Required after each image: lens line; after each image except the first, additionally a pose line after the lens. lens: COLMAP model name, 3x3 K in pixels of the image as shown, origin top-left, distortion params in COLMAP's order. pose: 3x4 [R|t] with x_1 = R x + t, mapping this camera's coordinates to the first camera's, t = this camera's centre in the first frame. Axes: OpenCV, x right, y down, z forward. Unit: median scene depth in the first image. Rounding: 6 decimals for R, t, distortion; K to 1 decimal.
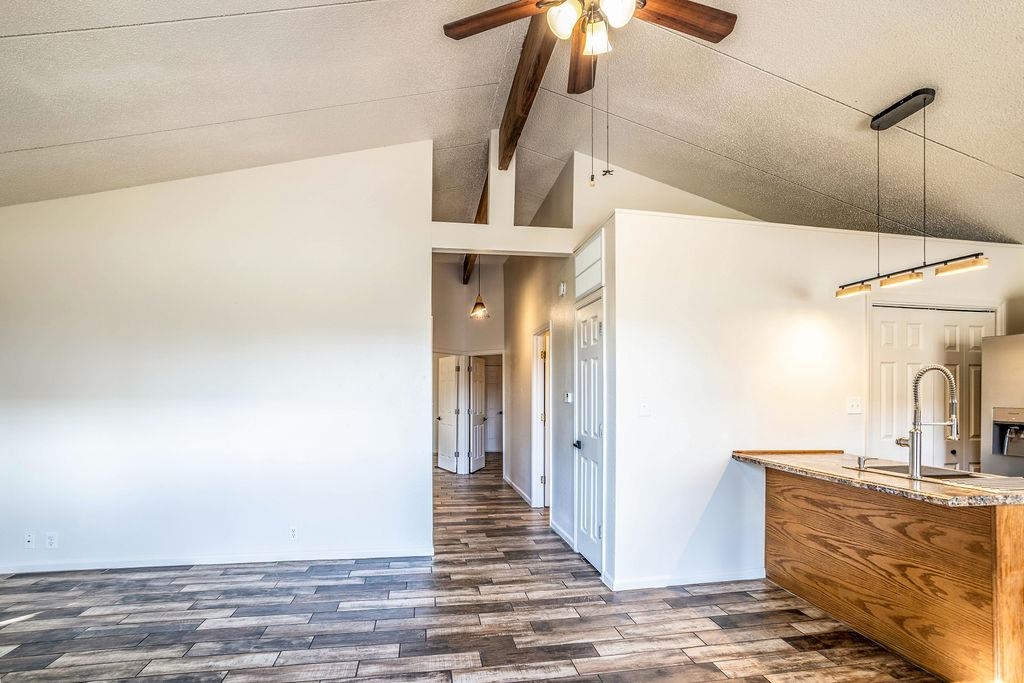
lens RADIAL K [[537.6, 0, 512.3], [0, 537.6, 281.8], [0, 0, 1]] dist [-0.006146, 0.010914]
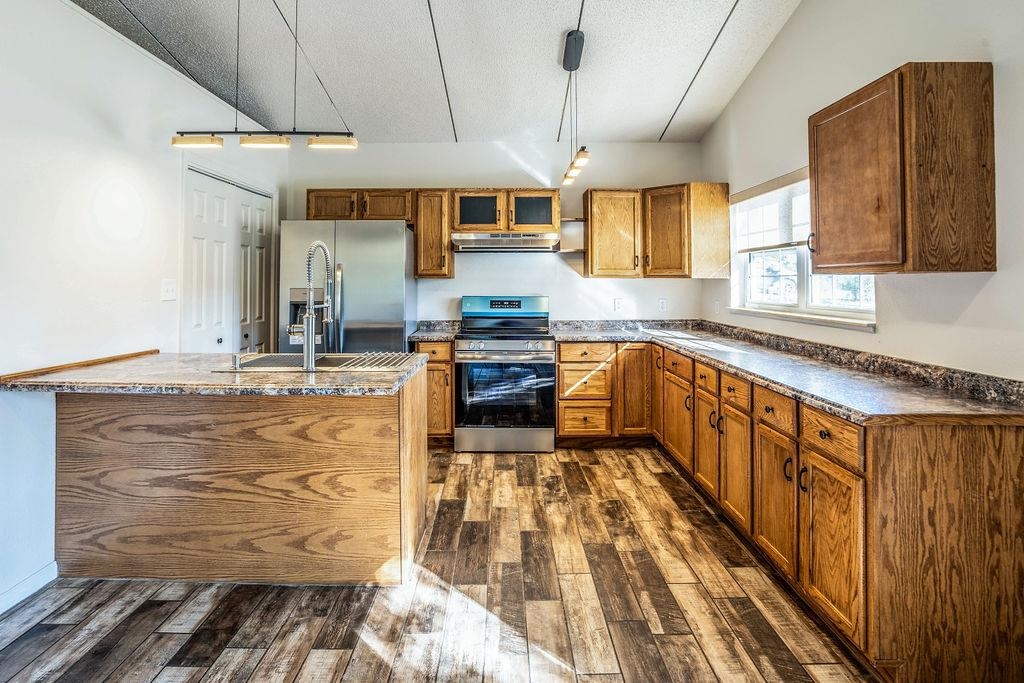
lens RADIAL K [[537.6, 0, 512.3], [0, 537.6, 281.8], [0, 0, 1]] dist [-0.006146, 0.010914]
pose [[0.185335, 0.004770, 0.982664, -0.019833], [-0.203688, 0.978457, 0.033667, 0.131459], [-0.961333, -0.206397, 0.182314, 0.552059]]
